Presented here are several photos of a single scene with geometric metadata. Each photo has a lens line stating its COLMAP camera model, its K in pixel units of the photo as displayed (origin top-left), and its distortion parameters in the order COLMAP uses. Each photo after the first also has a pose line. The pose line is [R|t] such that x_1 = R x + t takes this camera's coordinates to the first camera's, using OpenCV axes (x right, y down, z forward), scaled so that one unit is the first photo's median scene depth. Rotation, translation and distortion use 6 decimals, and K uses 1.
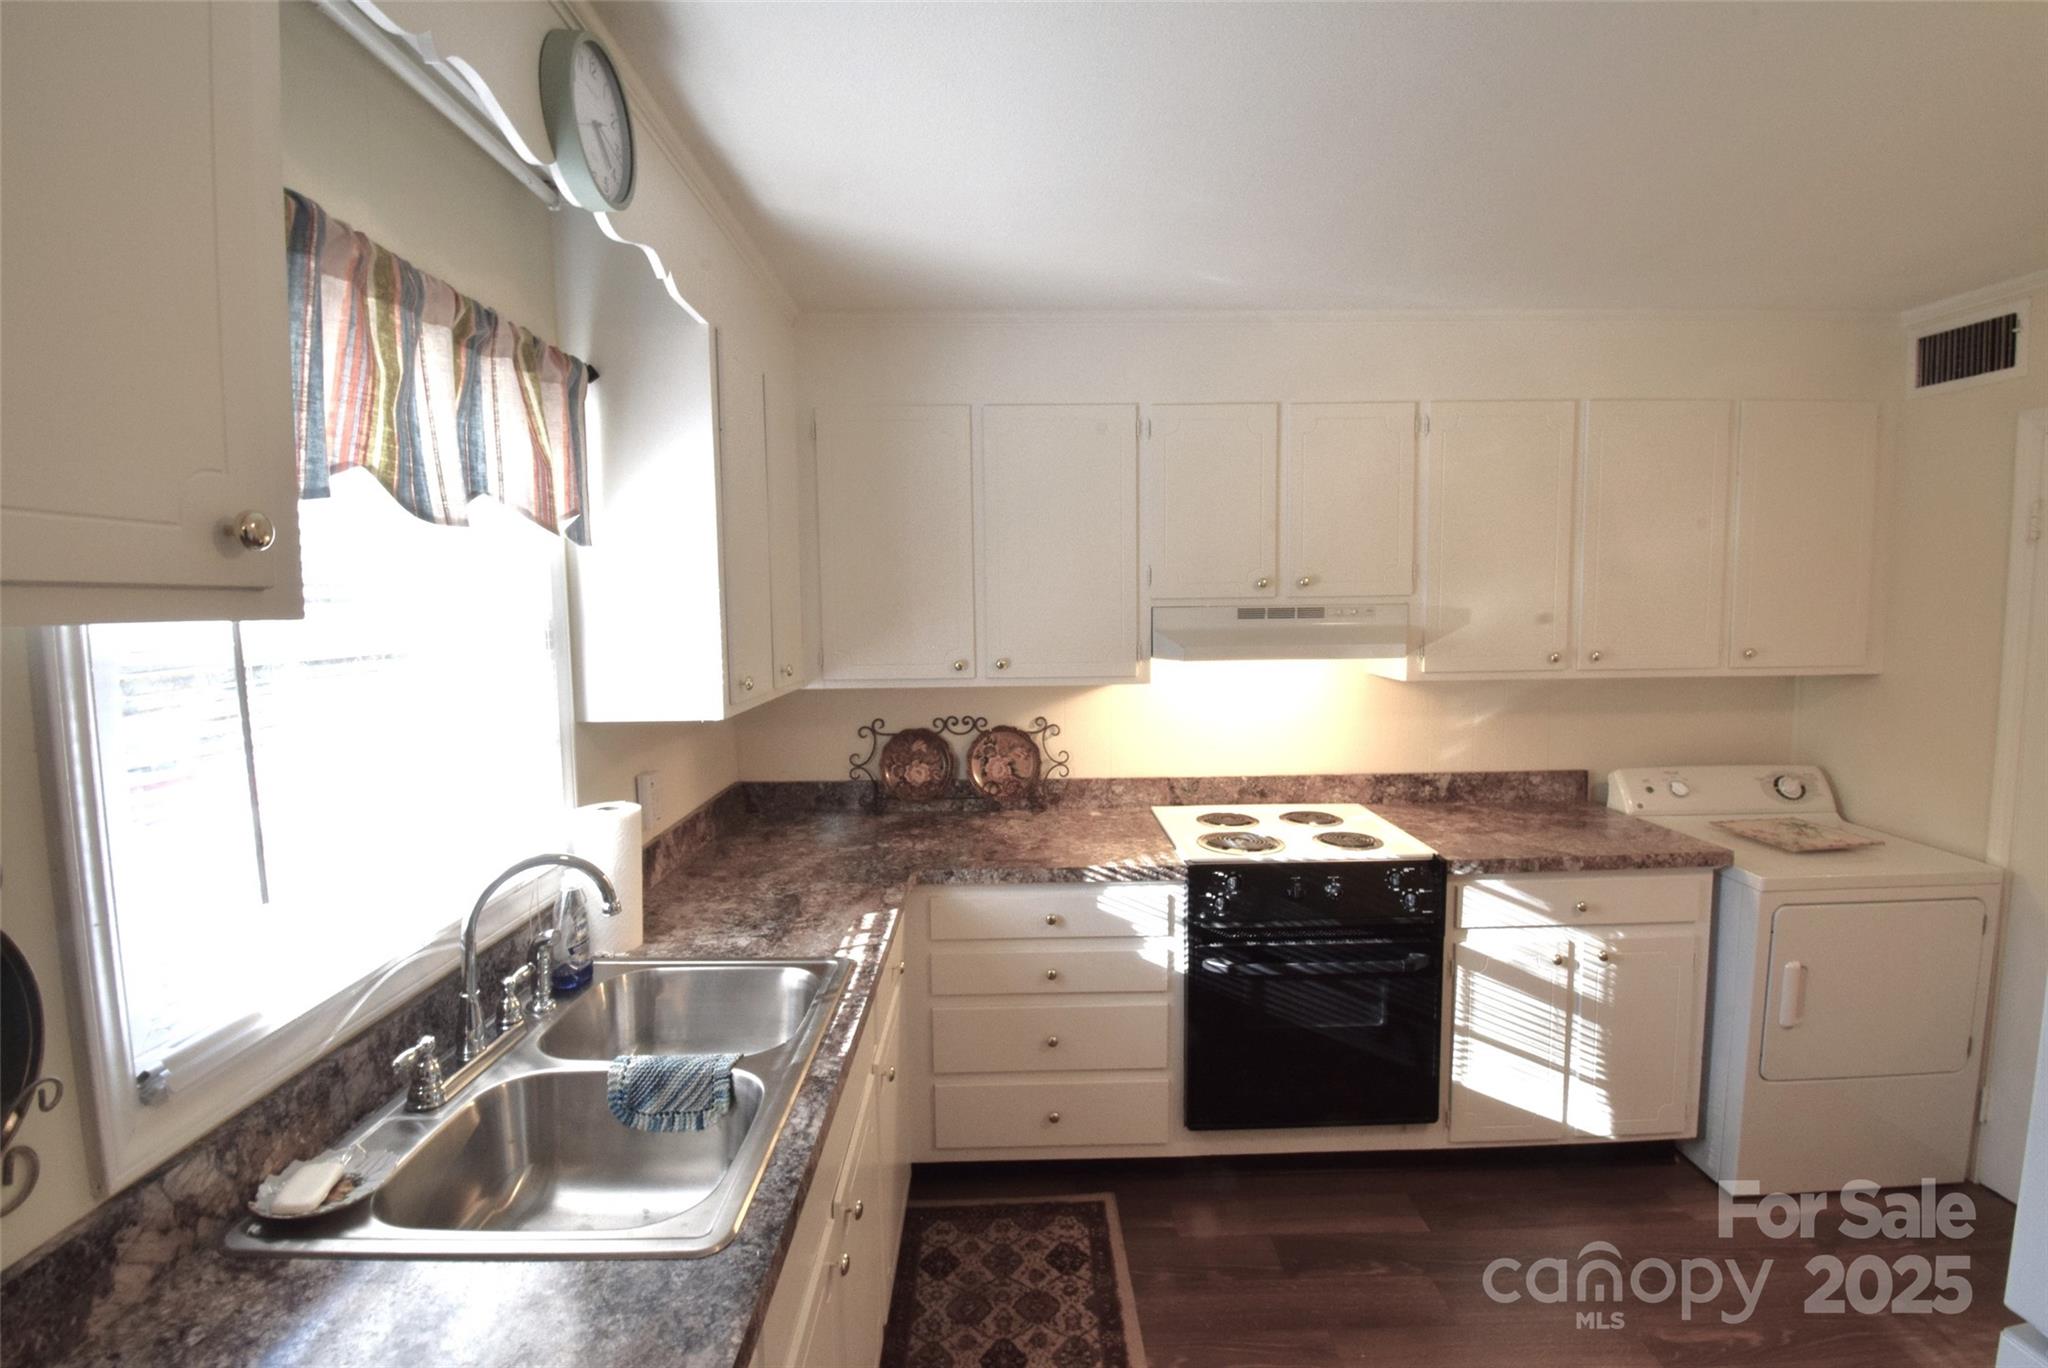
lens RADIAL K [[907.5, 0, 1030.5], [0, 907.5, 669.3], [0, 0, 1]] dist [0.004057, -0.017659]
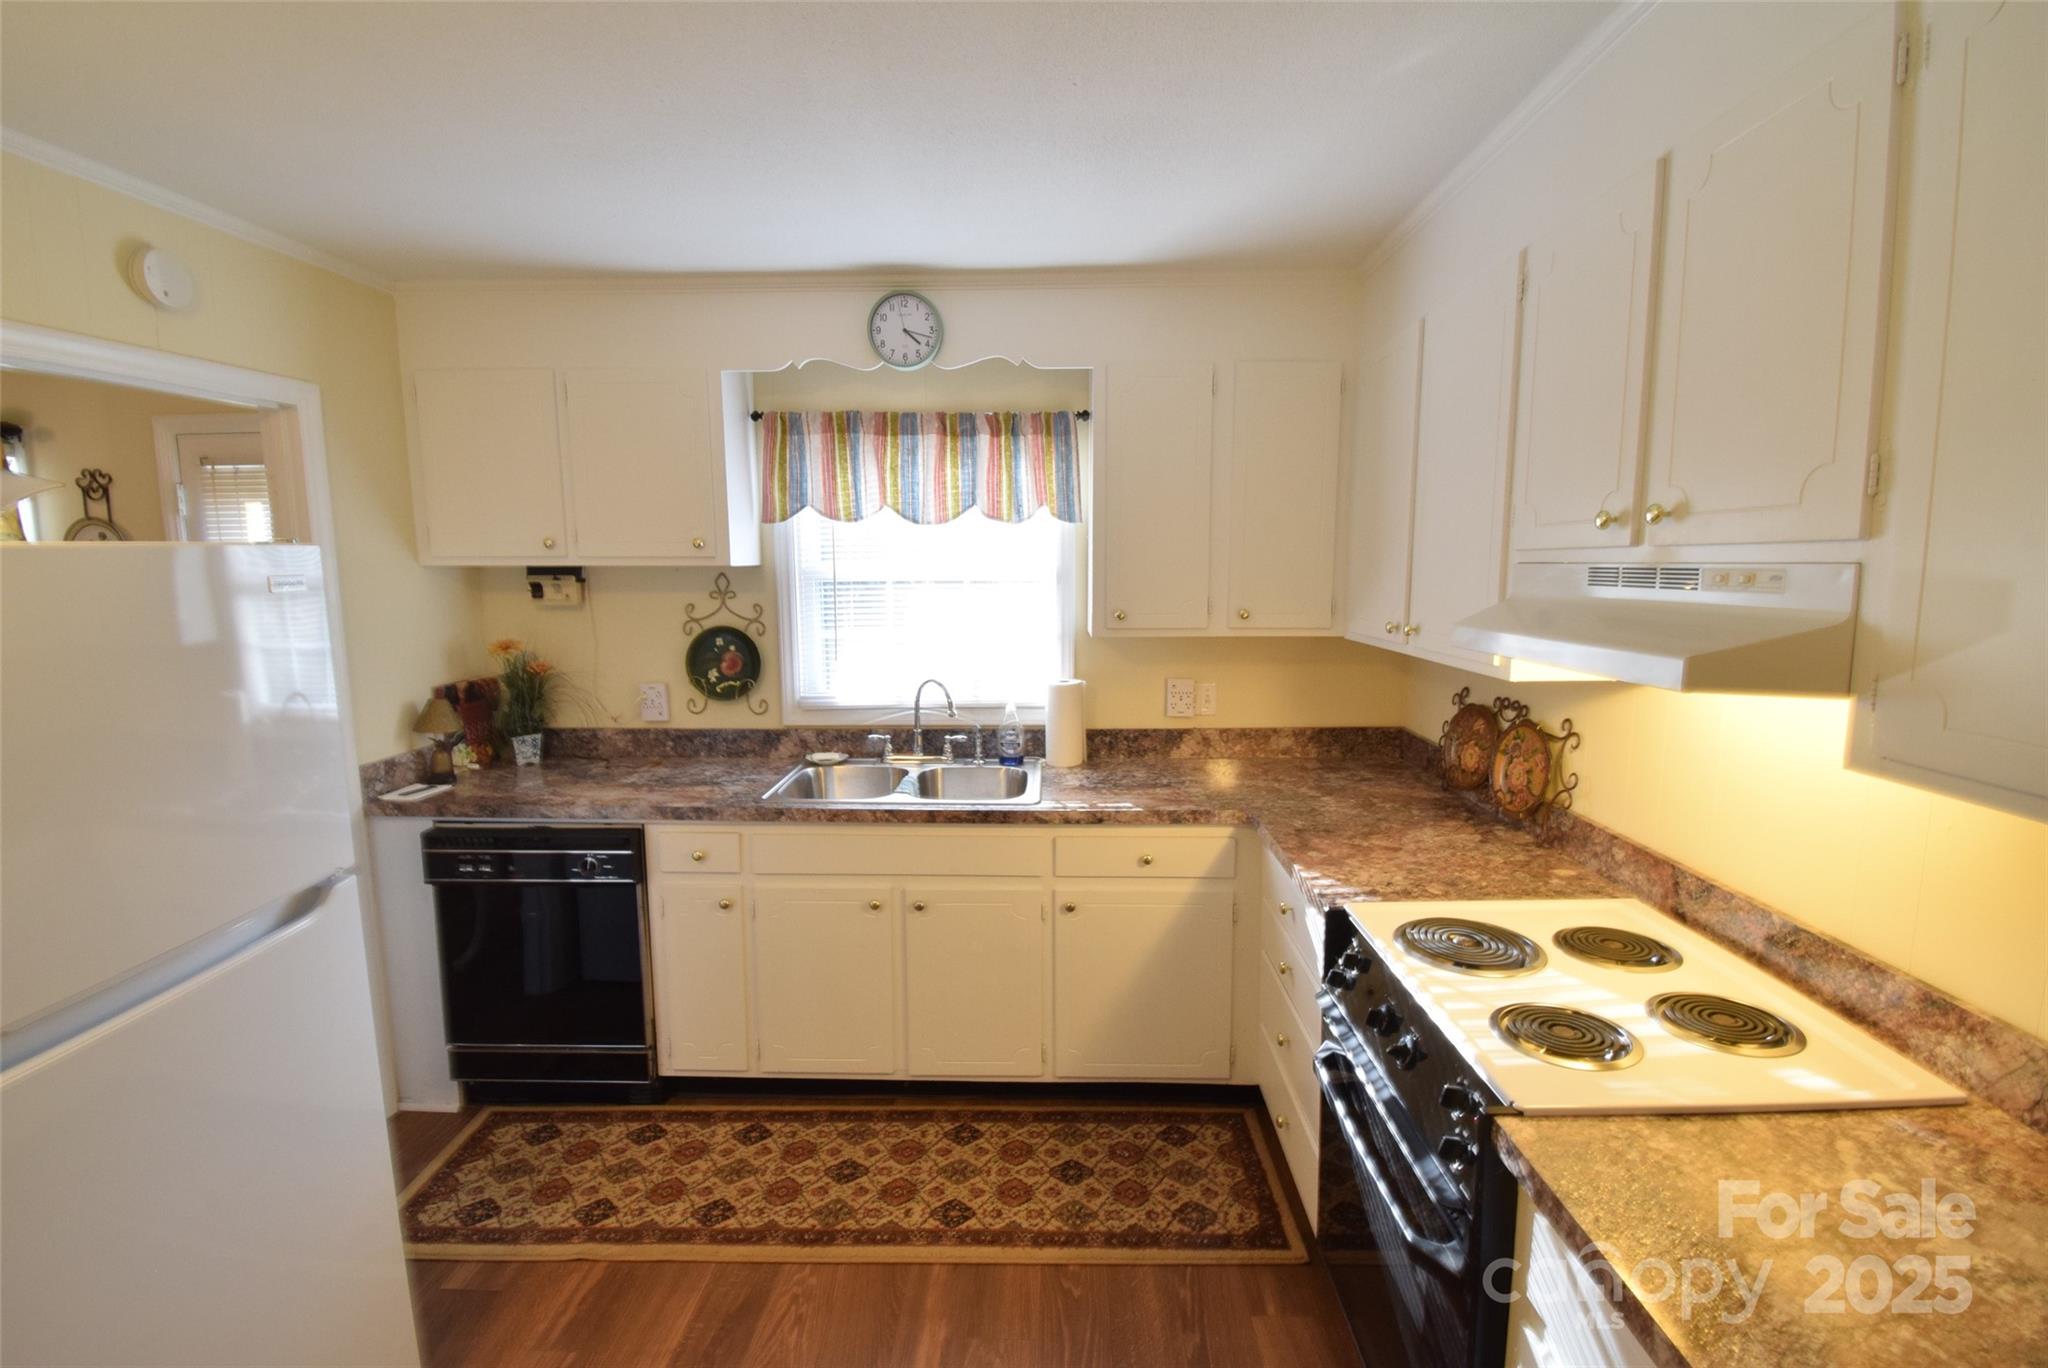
lens RADIAL K [[907.5, 0, 1029.2], [0, 907.5, 674.2], [0, 0, 1]] dist [0.004057, -0.017659]
pose [[-0.054424, 0.132047, -0.989748, 0.729915], [-0.062713, 0.988808, 0.135370, -0.050399], [0.996547, 0.069437, -0.045533, 0.621995]]
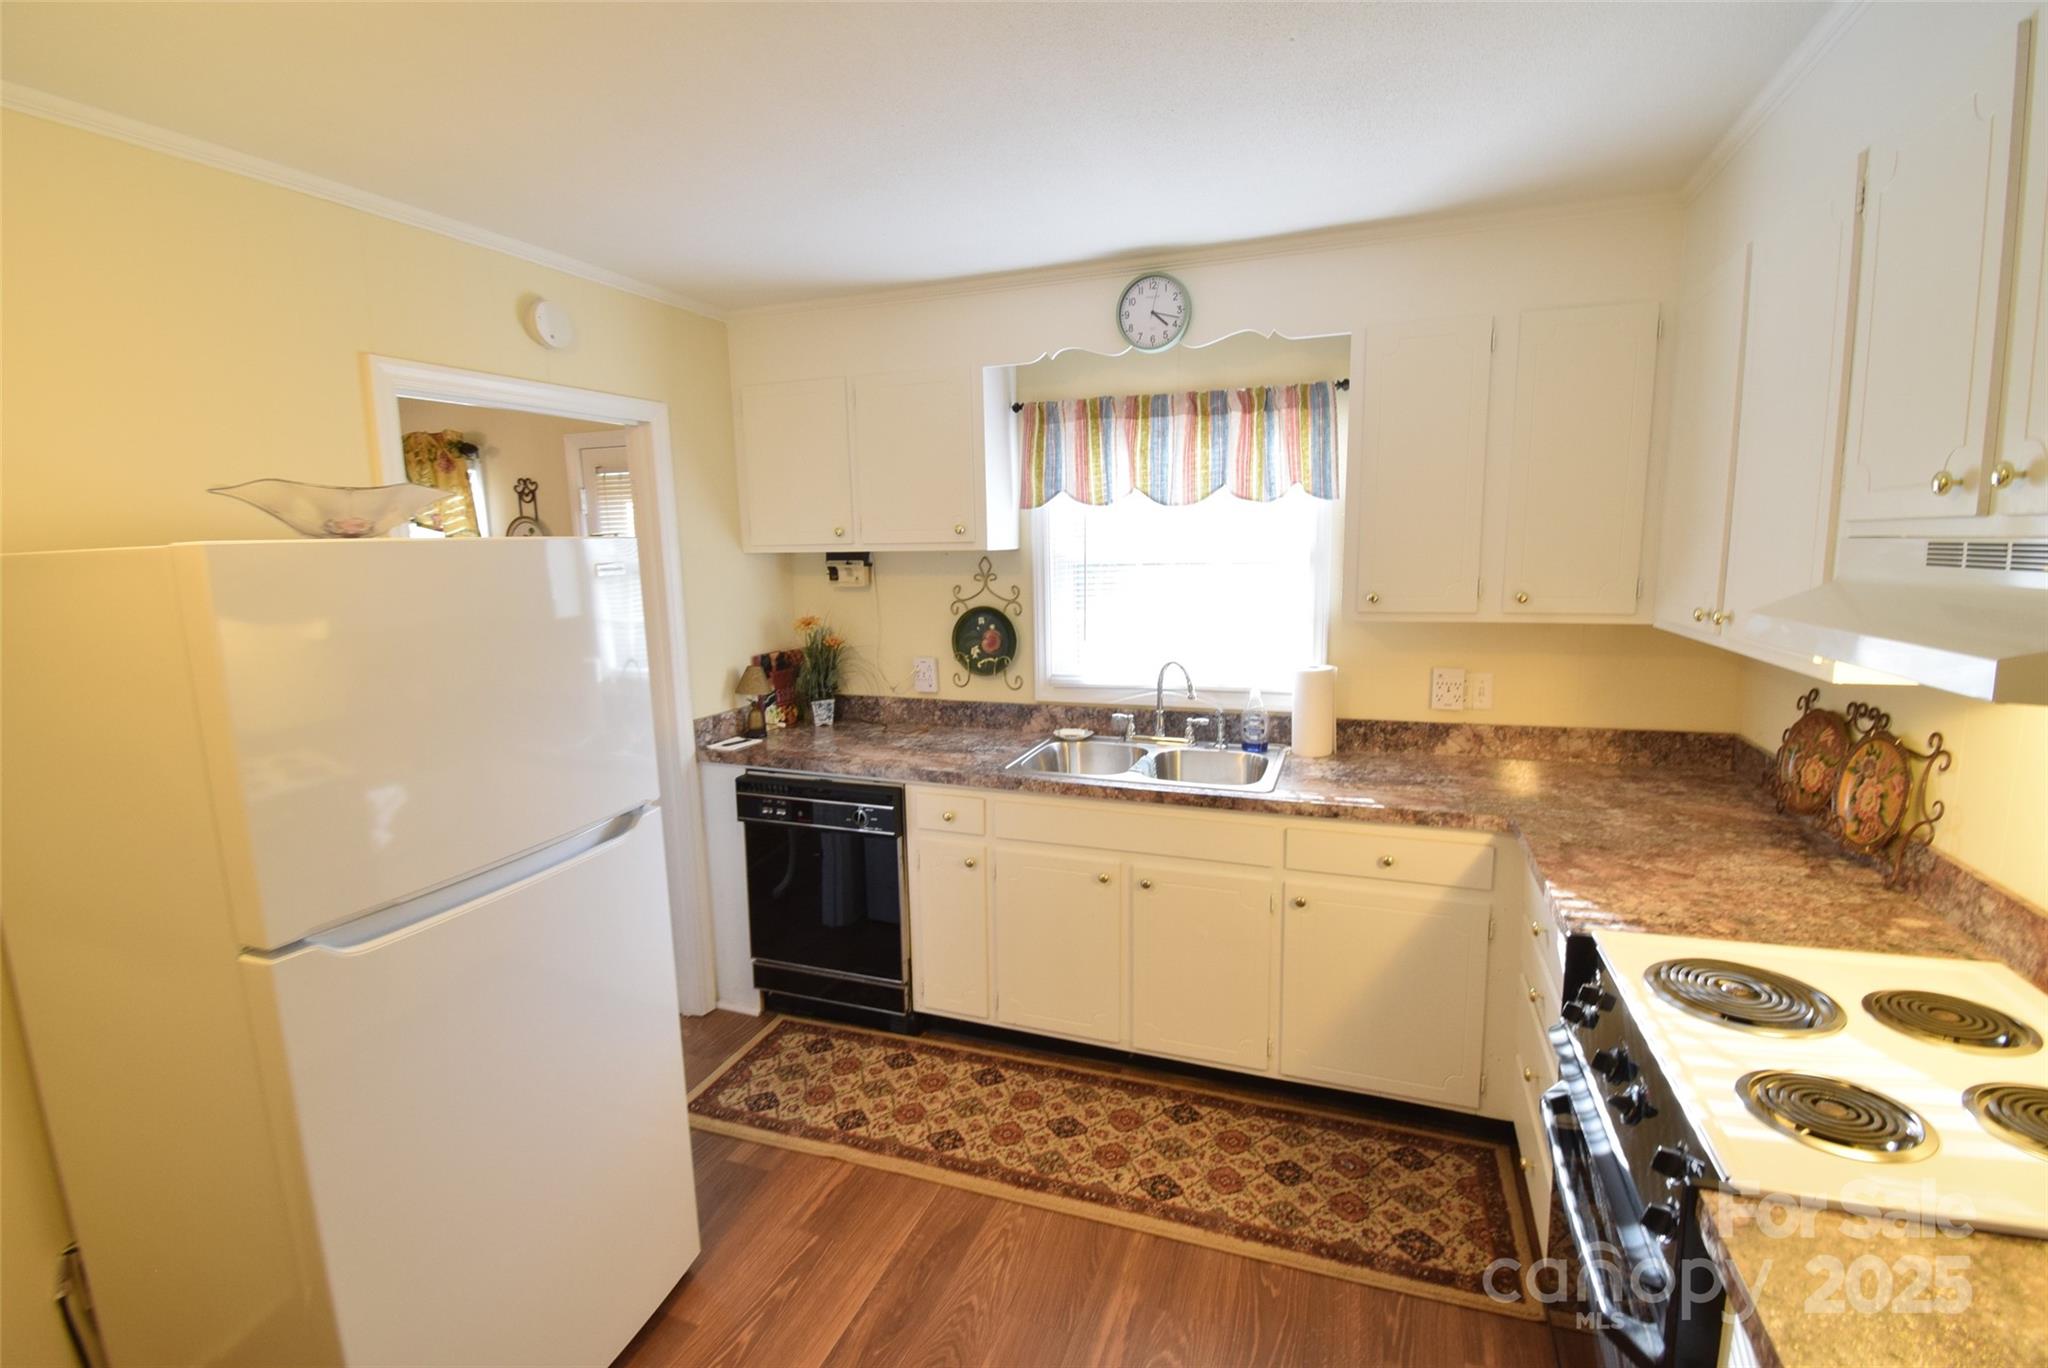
lens RADIAL K [[907.5, 0, 1027.9], [0, 907.5, 674.0], [0, 0, 1]] dist [0.004057, -0.017659]
pose [[-0.377186, 0.144845, -0.914741, 0.725848], [-0.041027, 0.984112, 0.172746, -0.055115], [0.925228, 0.102687, -0.365251, 0.687796]]
